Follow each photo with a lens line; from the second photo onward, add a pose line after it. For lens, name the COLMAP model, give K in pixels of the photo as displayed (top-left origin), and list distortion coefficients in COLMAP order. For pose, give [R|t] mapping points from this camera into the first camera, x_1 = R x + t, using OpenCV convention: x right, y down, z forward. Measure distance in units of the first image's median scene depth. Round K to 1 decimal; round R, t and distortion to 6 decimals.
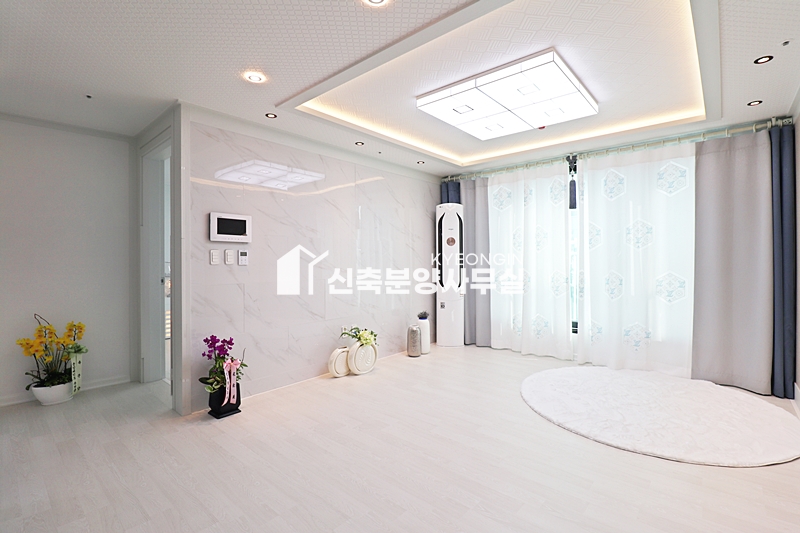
lens RADIAL K [[368.1, 0, 403.6], [0, 368.1, 259.2], [0, 0, 1]] dist [-0.013928, -0.007327]
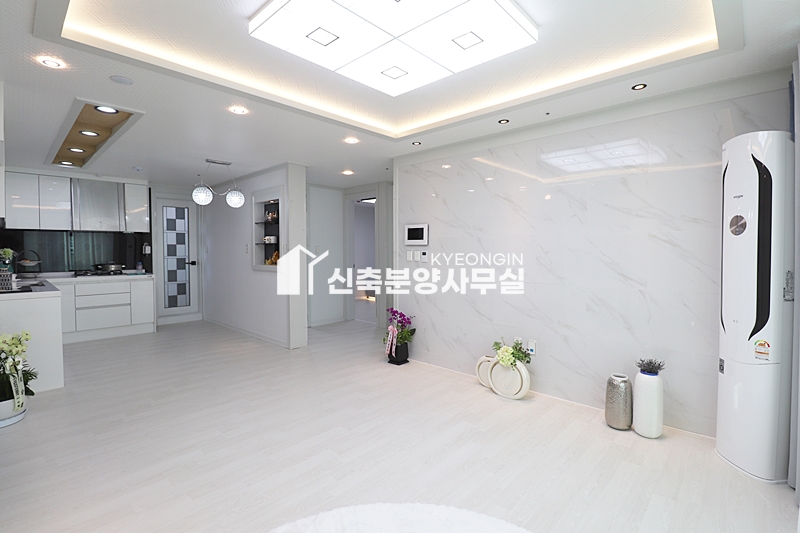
lens RADIAL K [[368.1, 0, 406.6], [0, 368.1, 260.1], [0, 0, 1]] dist [-0.013928, -0.007327]
pose [[-0.025030, 0.034018, -0.999108, 0.671262], [0.005486, 0.999410, 0.033890, -0.027662], [0.999672, -0.004633, -0.025201, 0.741902]]
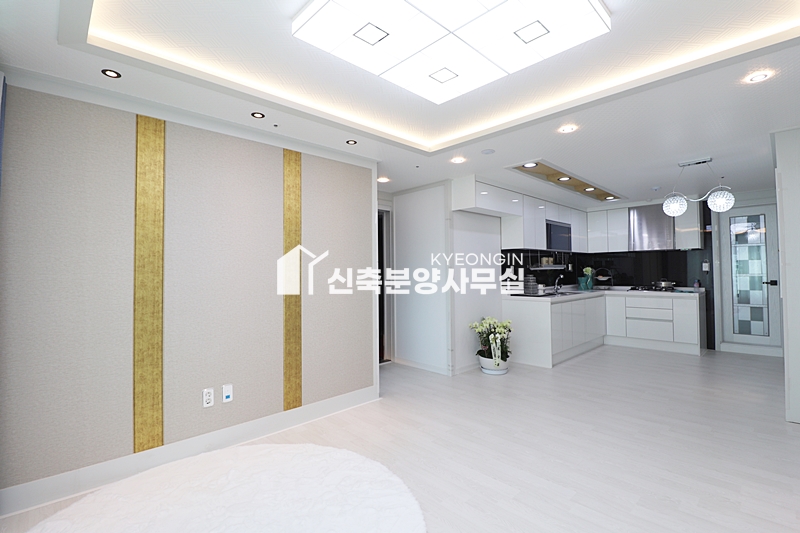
lens RADIAL K [[368.1, 0, 409.9], [0, 368.1, 262.6], [0, 0, 1]] dist [-0.013928, -0.007327]
pose [[-0.996925, 0.018955, 0.076031, 0.224722], [0.016615, 0.999372, -0.031303, -0.016206], [-0.076577, -0.029944, -0.996614, 1.126730]]
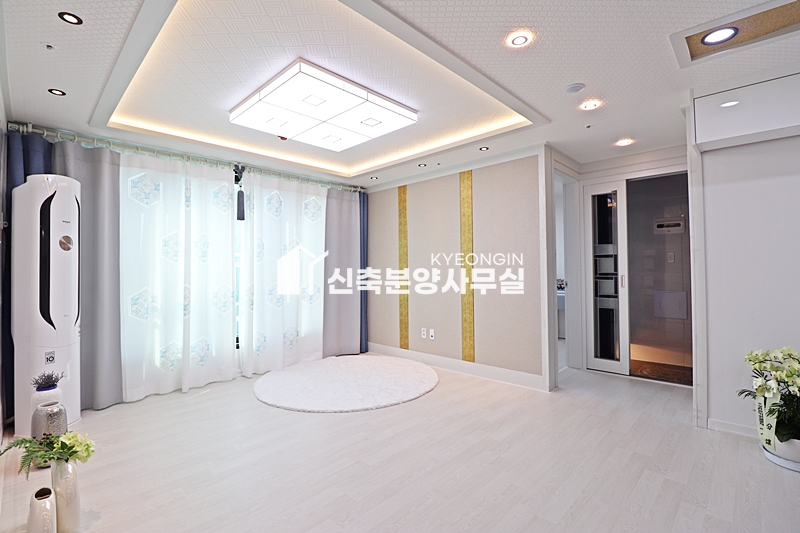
lens RADIAL K [[368.1, 0, 403.8], [0, 368.1, 266.4], [0, 0, 1]] dist [-0.013928, -0.007327]
pose [[0.048588, 0.008815, 0.998780, -0.494024], [0.008343, 0.999923, -0.009231, -0.002930], [-0.998784, 0.008782, 0.048511, 0.530574]]
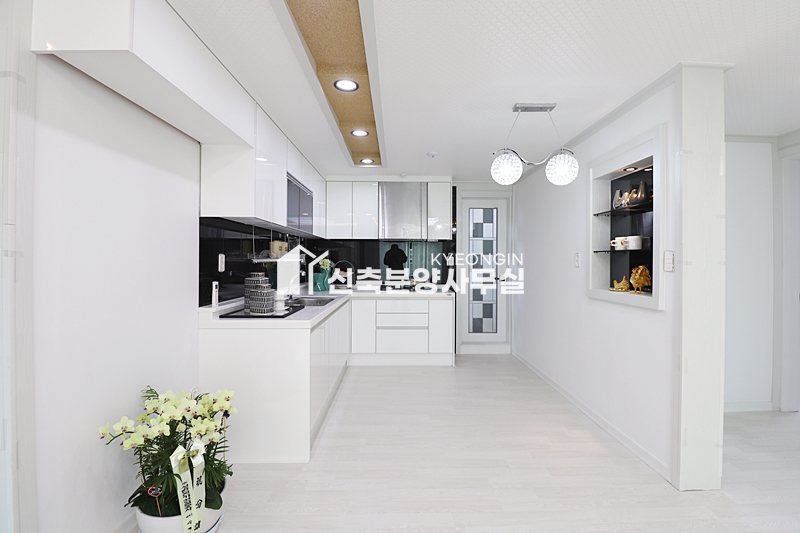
lens RADIAL K [[368.1, 0, 403.5], [0, 368.1, 260.4], [0, 0, 1]] dist [-0.013928, -0.007327]
pose [[-0.745771, 0.002689, -0.666197, 0.147008], [0.003236, 0.999995, 0.000413, -0.028289], [0.666194, -0.001848, -0.745776, 0.461750]]
